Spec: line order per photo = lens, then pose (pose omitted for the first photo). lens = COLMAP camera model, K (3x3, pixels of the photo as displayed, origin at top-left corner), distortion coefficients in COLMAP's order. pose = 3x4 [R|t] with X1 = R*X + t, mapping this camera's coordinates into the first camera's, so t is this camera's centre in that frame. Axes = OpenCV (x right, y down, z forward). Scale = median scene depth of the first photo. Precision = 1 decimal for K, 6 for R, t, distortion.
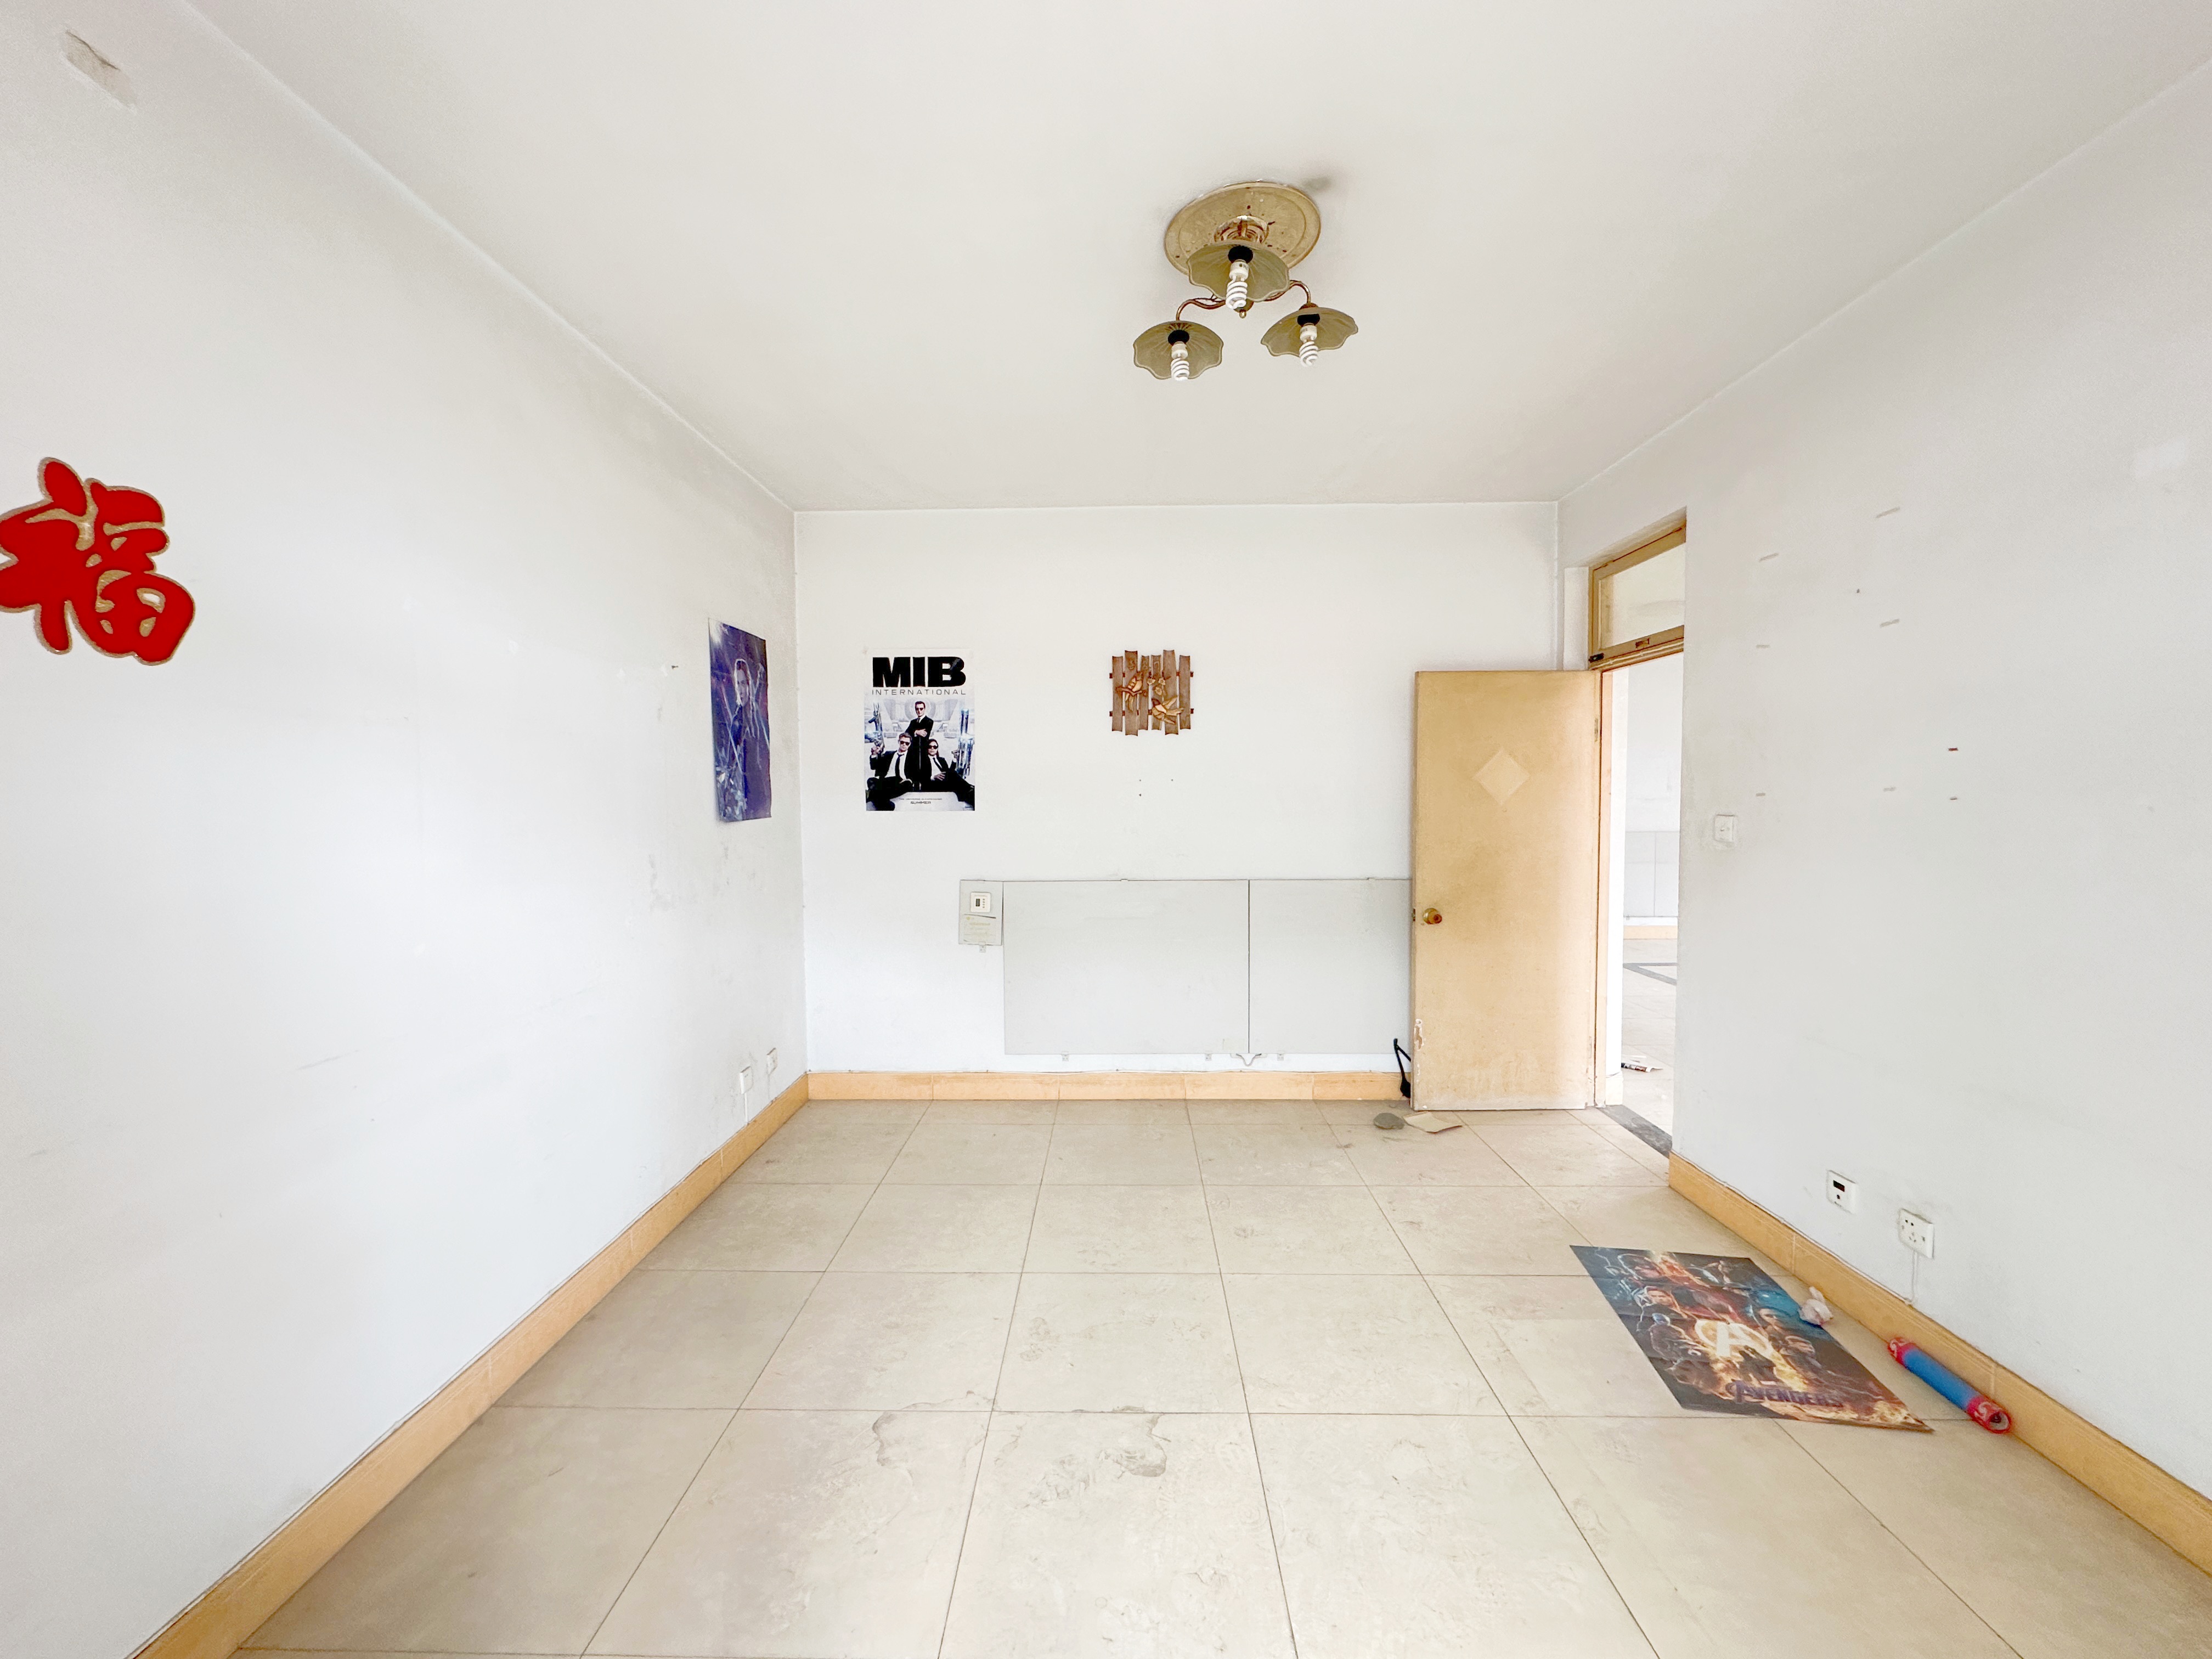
lens RADIAL K [[880.1, 0, 1100.3], [0, 880.1, 834.3], [0, 0, 1]] dist [-0.004420, 0.000042]
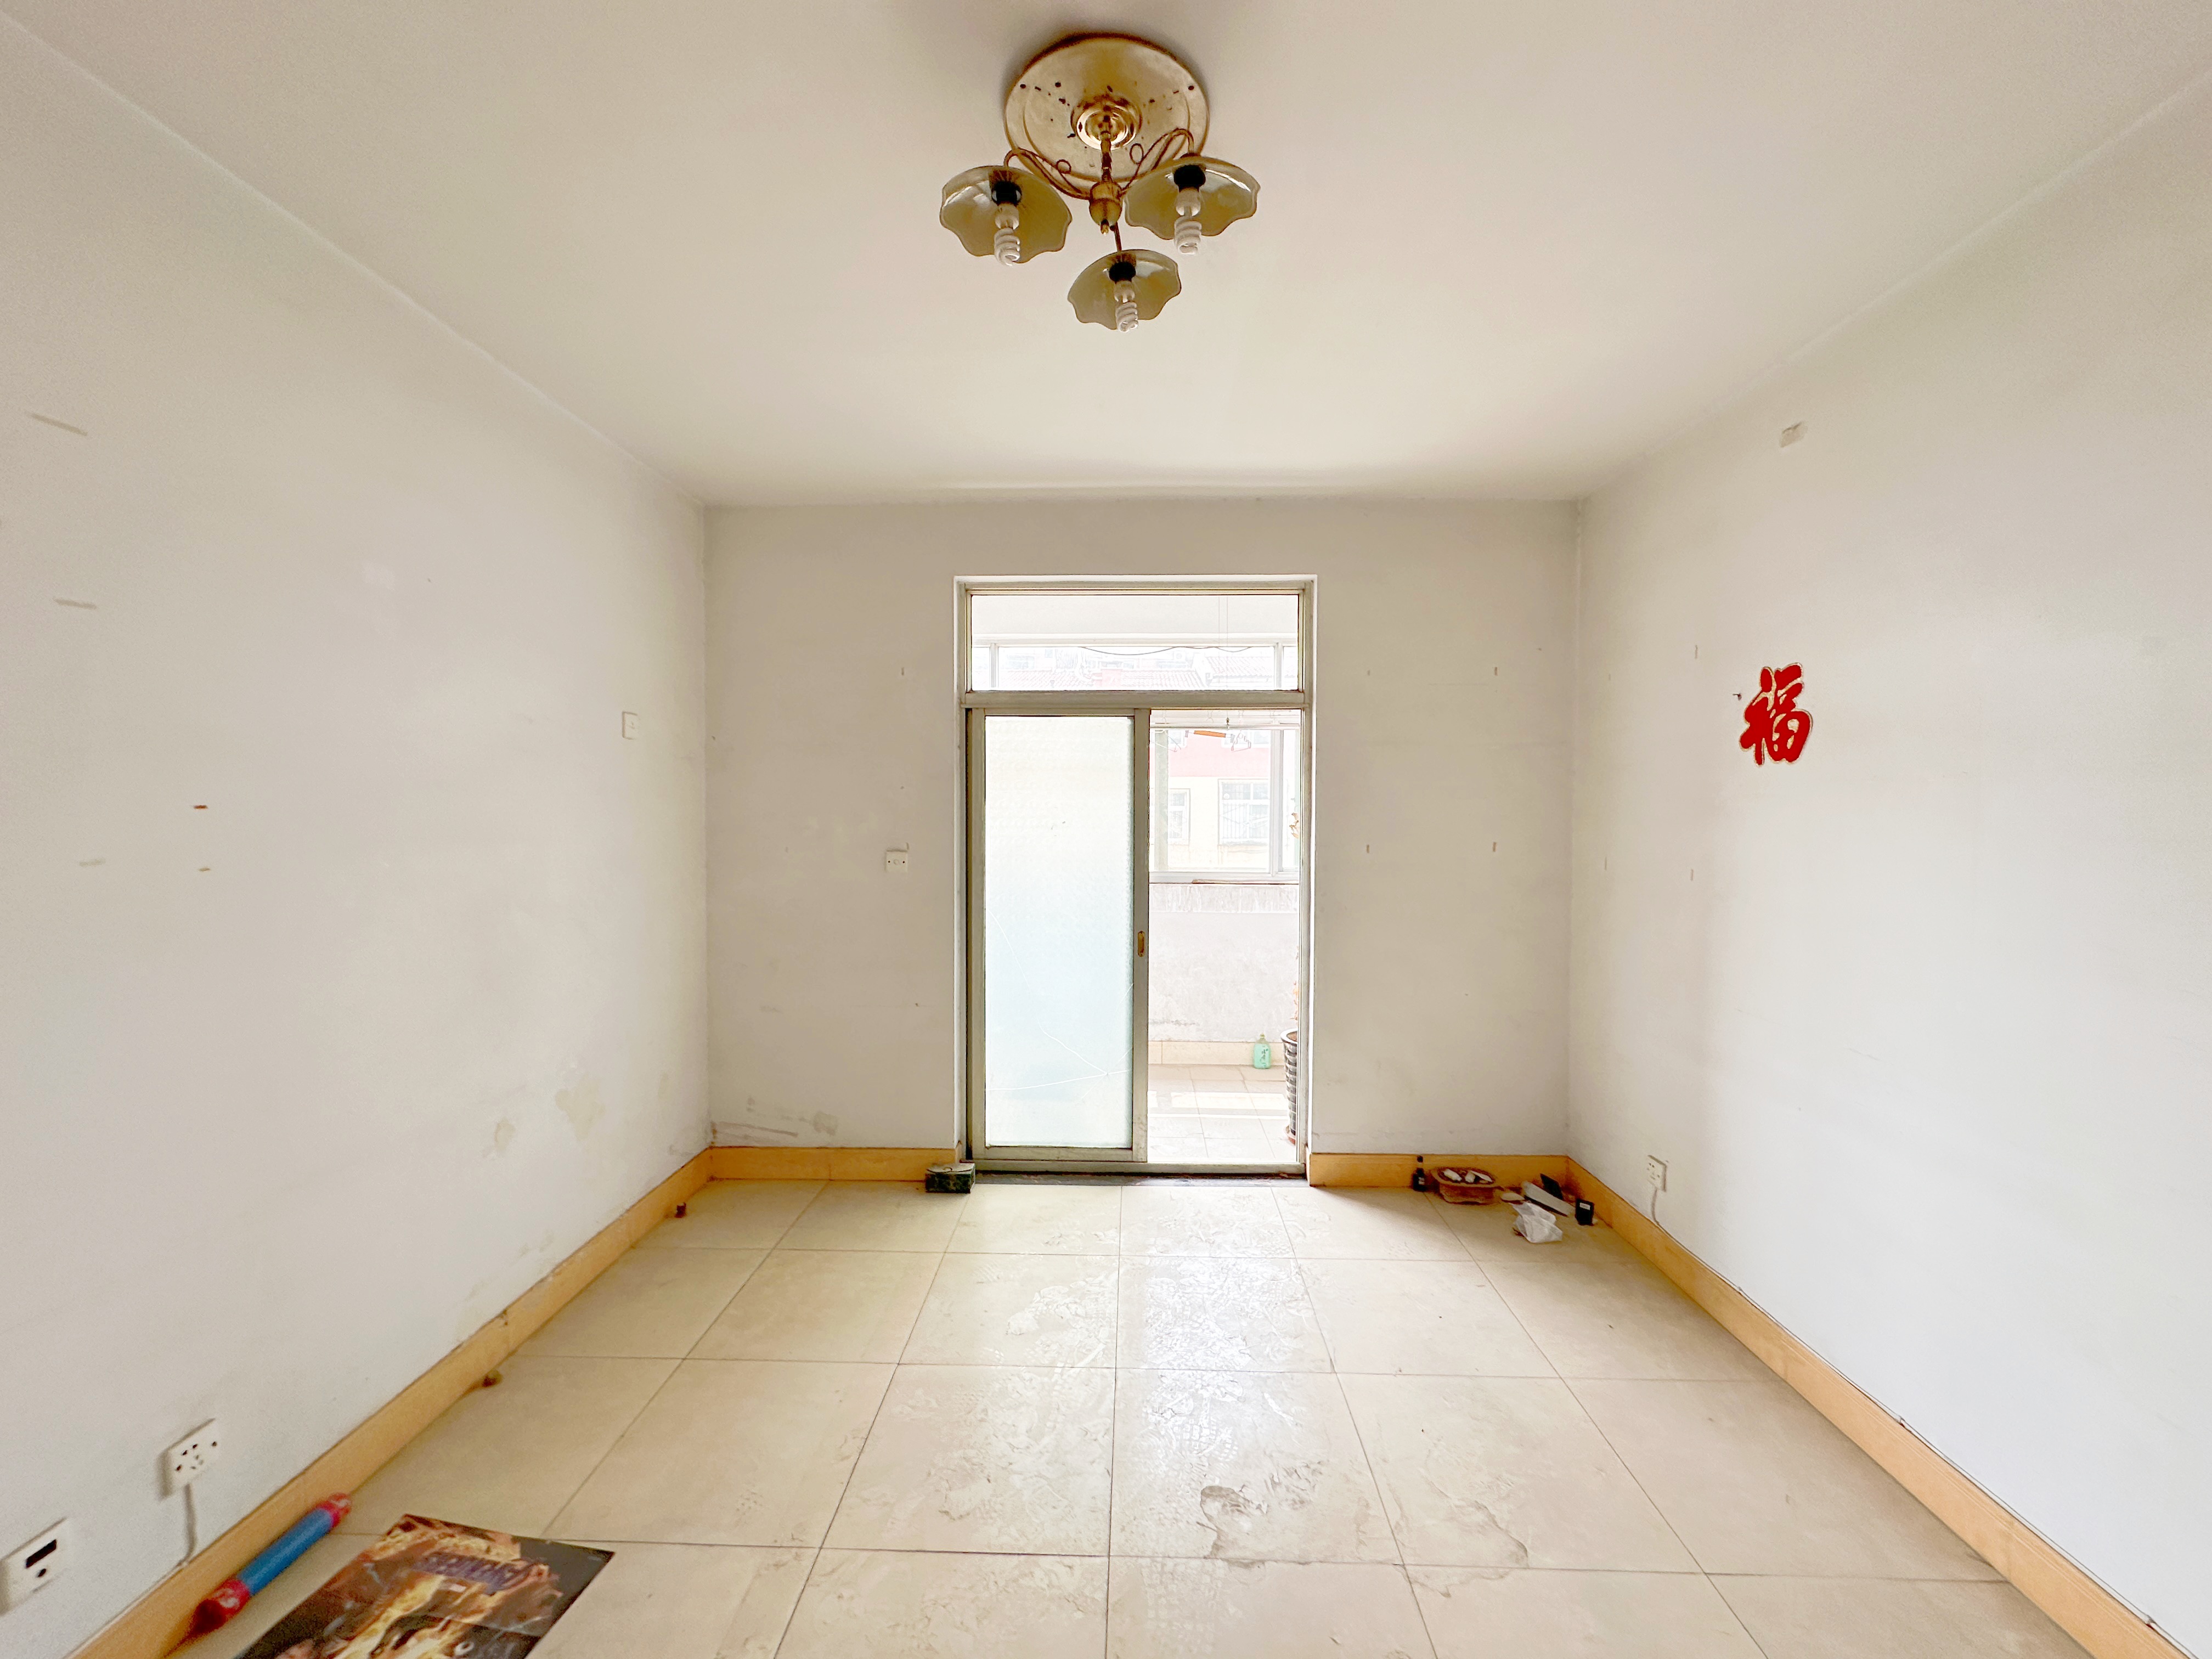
lens RADIAL K [[880.1, 0, 1101.0], [0, 880.1, 824.5], [0, 0, 1]] dist [-0.004420, 0.000042]
pose [[-0.999940, 0.004756, 0.009835, 0.209752], [0.005419, 0.997637, 0.068488, -0.171194], [-0.009486, 0.068537, -0.997603, 2.328790]]
